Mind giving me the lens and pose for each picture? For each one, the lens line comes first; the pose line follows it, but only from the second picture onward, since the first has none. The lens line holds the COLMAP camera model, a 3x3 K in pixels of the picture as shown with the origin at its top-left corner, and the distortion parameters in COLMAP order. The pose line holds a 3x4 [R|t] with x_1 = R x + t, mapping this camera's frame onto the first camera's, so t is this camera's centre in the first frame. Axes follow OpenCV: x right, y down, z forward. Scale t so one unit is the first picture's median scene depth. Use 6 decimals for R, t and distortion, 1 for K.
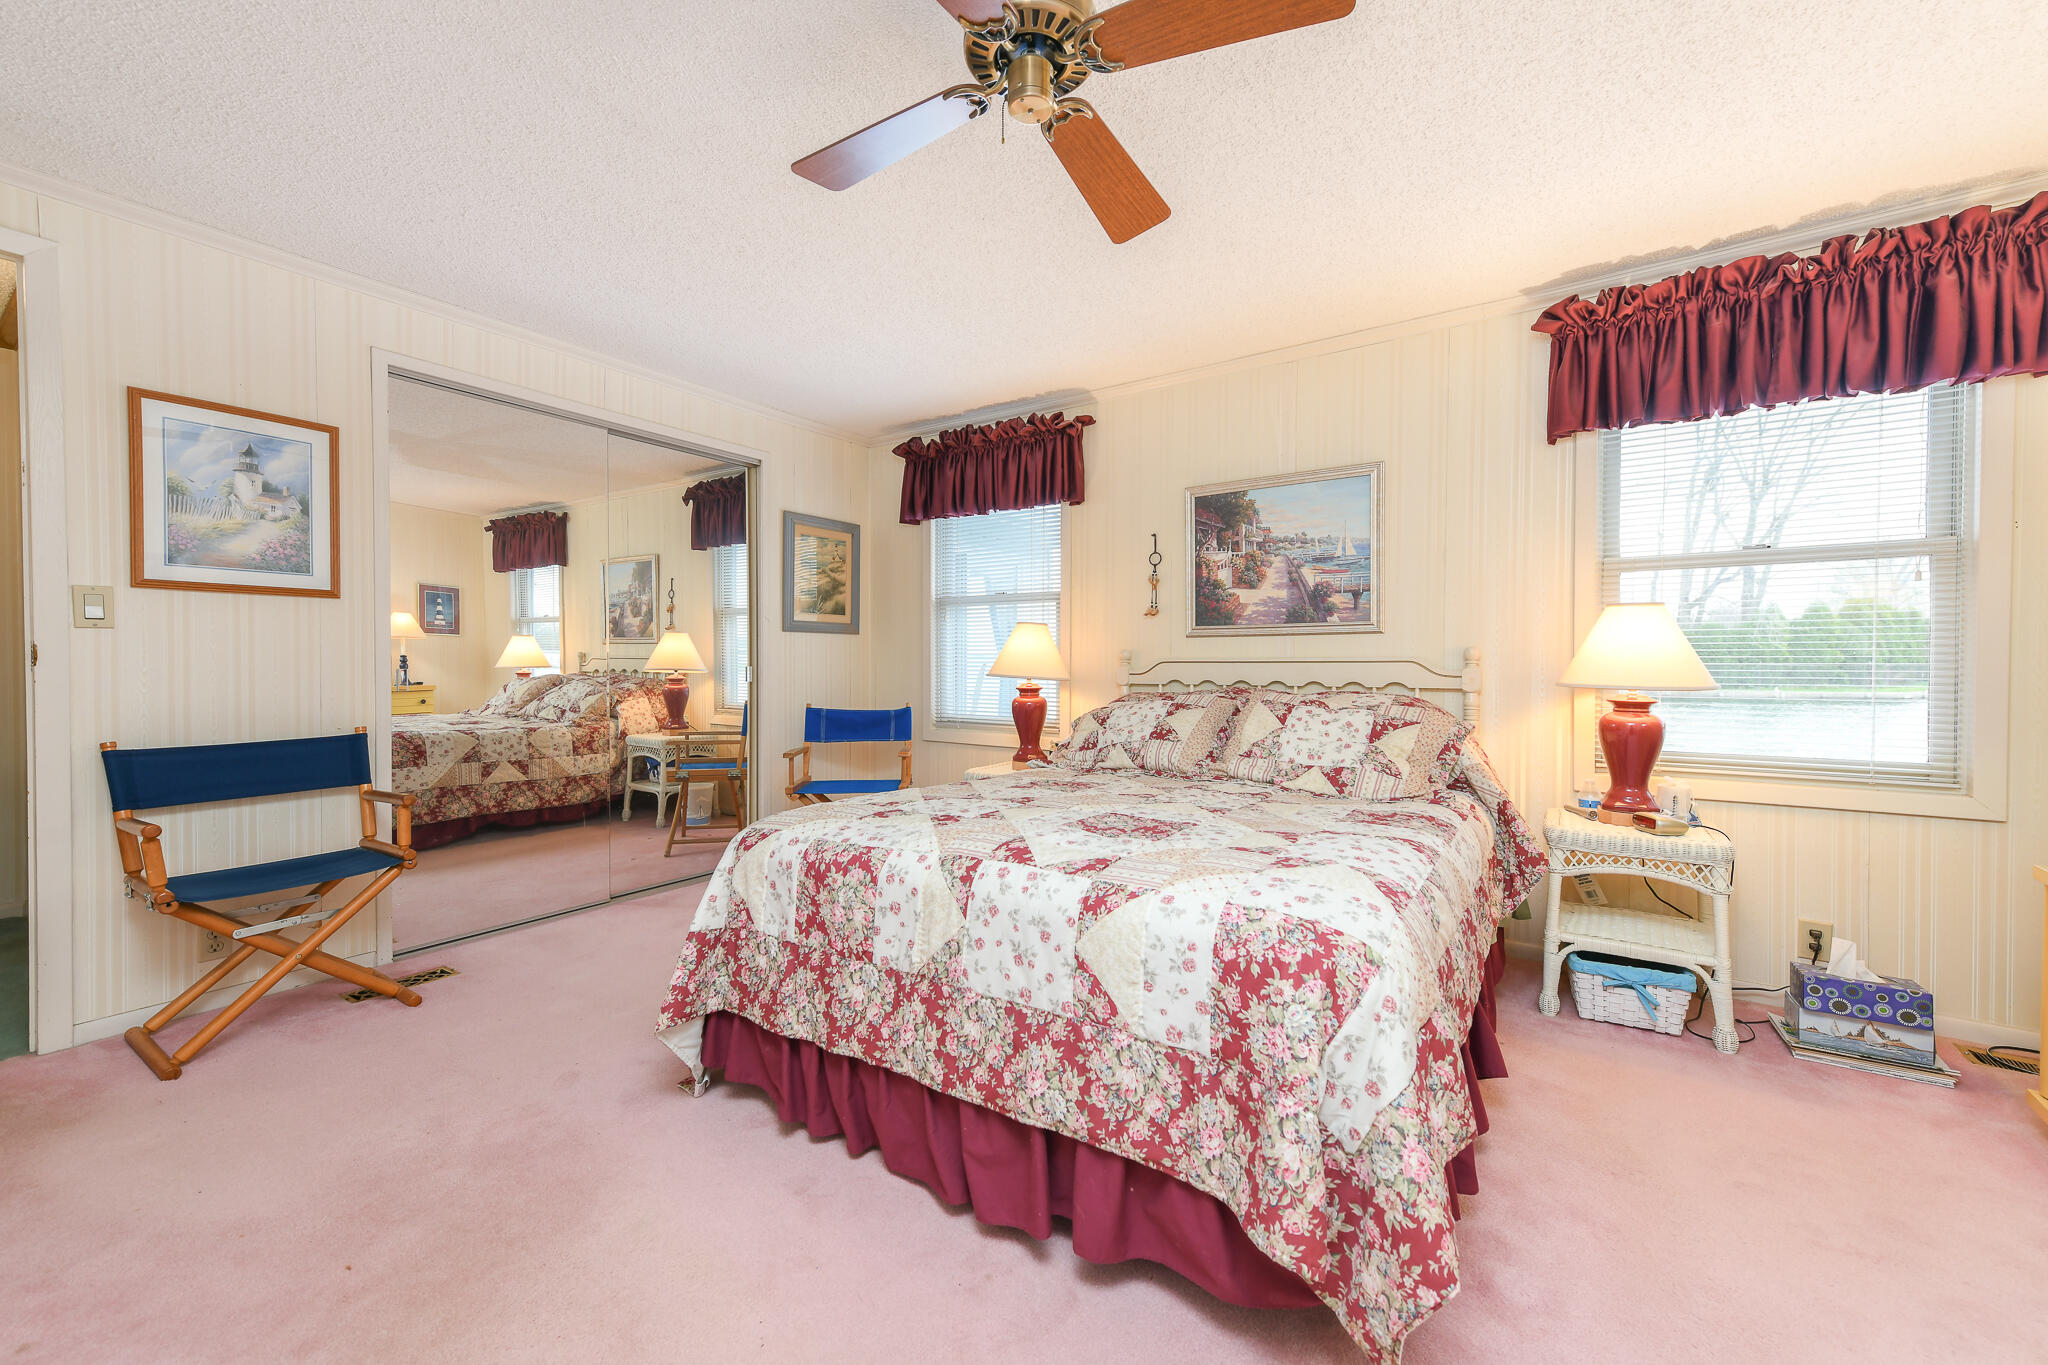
lens RADIAL K [[805.0, 0, 1032.4], [0, 805.0, 674.8], [0, 0, 1]] dist [-0.000216, -0.003363]
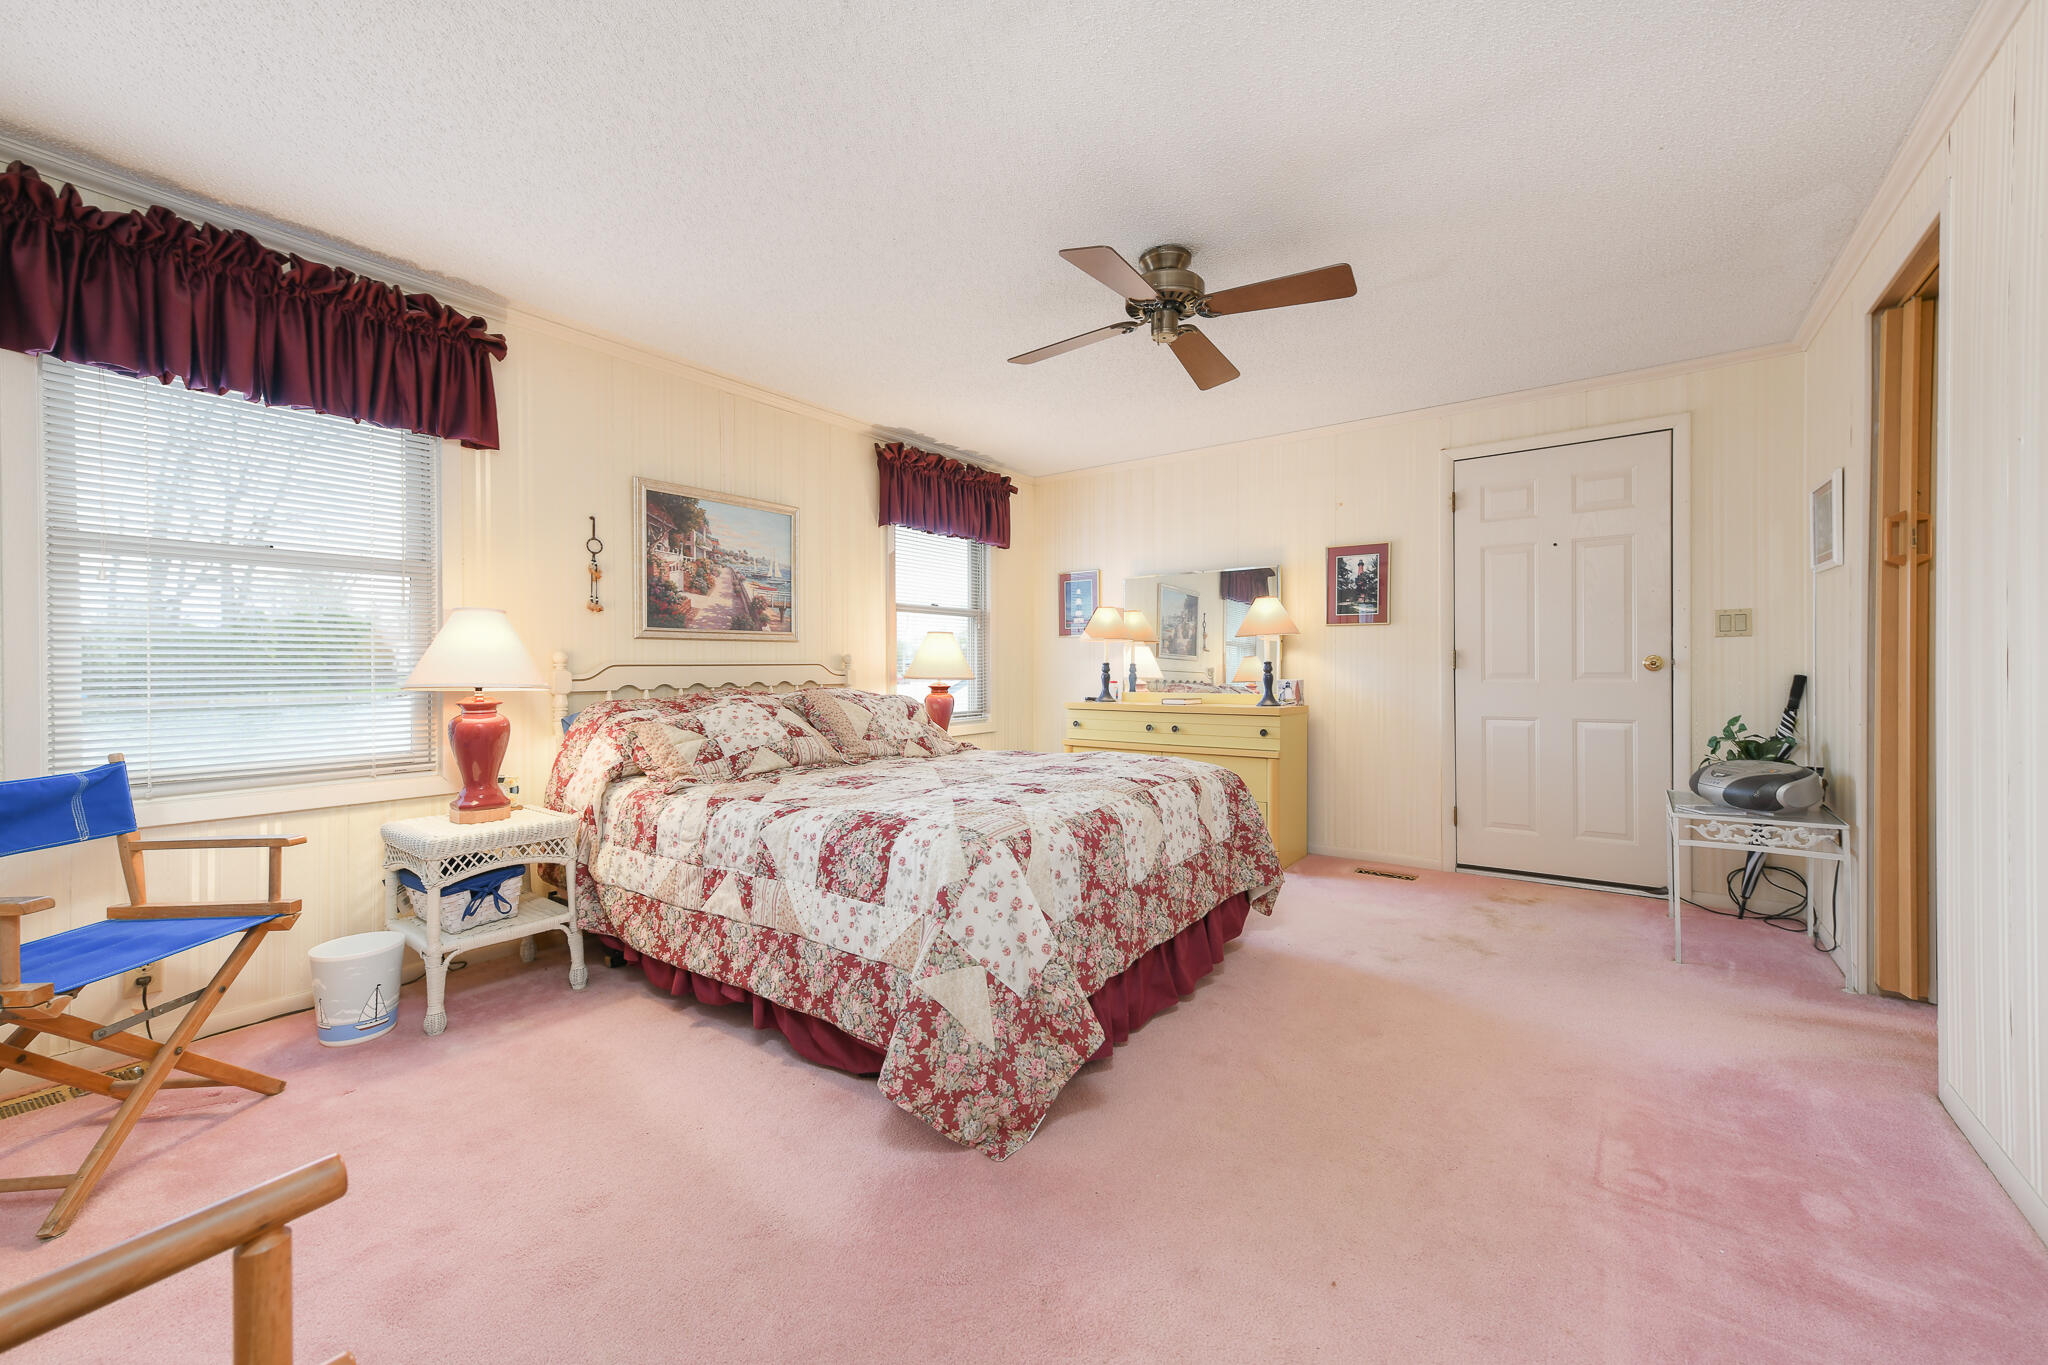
lens RADIAL K [[839.8, 0, 1028.4], [0, 839.8, 644.6], [0, 0, 1]] dist [0.029111, 0.000014]
pose [[-0.005098, 0.023392, 0.999713, -0.811940], [0.020042, 0.999528, -0.023286, -0.009102], [-0.999786, 0.019917, -0.005564, 0.587745]]
